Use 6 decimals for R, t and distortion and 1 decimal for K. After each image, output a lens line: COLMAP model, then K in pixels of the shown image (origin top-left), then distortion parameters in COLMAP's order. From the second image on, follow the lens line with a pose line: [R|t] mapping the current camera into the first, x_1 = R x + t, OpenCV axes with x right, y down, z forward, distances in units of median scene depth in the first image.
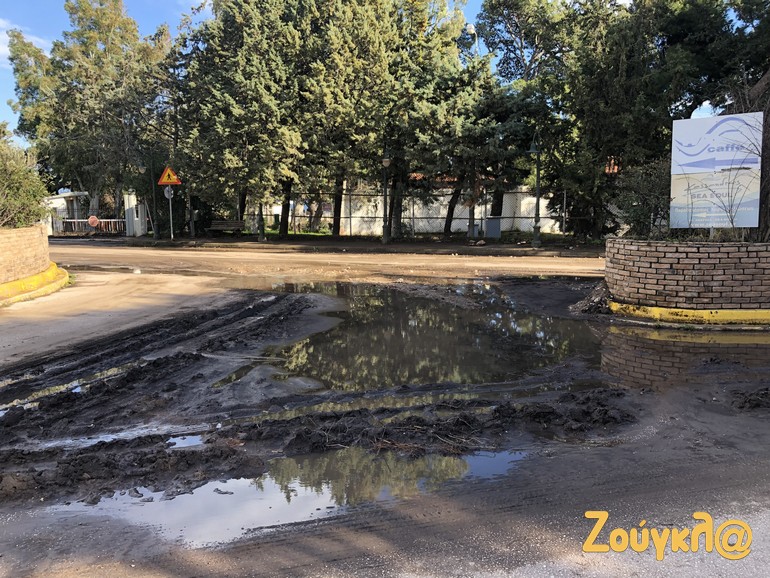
lens RADIAL K [[626.1, 0, 385.0], [0, 626.1, 289.0], [0, 0, 1]] dist [0.005760, -0.002596]
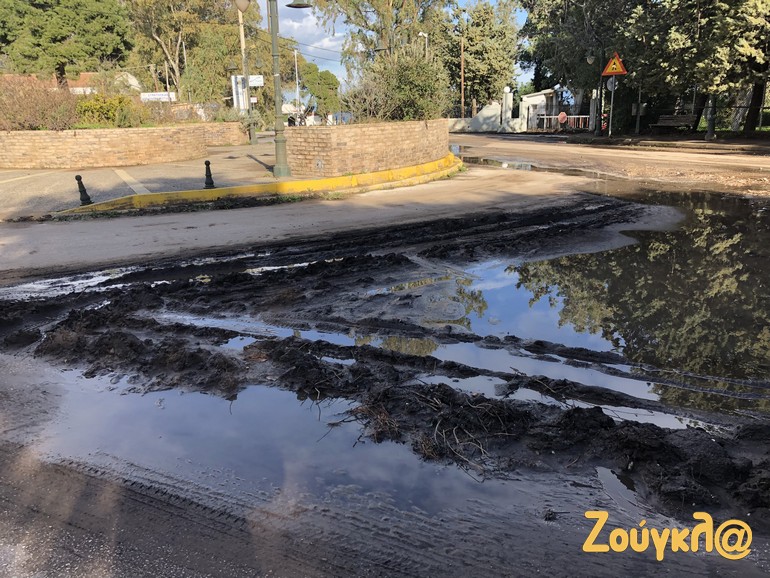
lens RADIAL K [[626.1, 0, 385.0], [0, 626.1, 289.0], [0, 0, 1]] dist [0.005760, -0.002596]
pose [[0.722197, 0.177017, -0.668653, 0.093749], [-0.069852, 0.980421, 0.184107, -0.005698], [0.688151, -0.086255, 0.720422, 0.094076]]
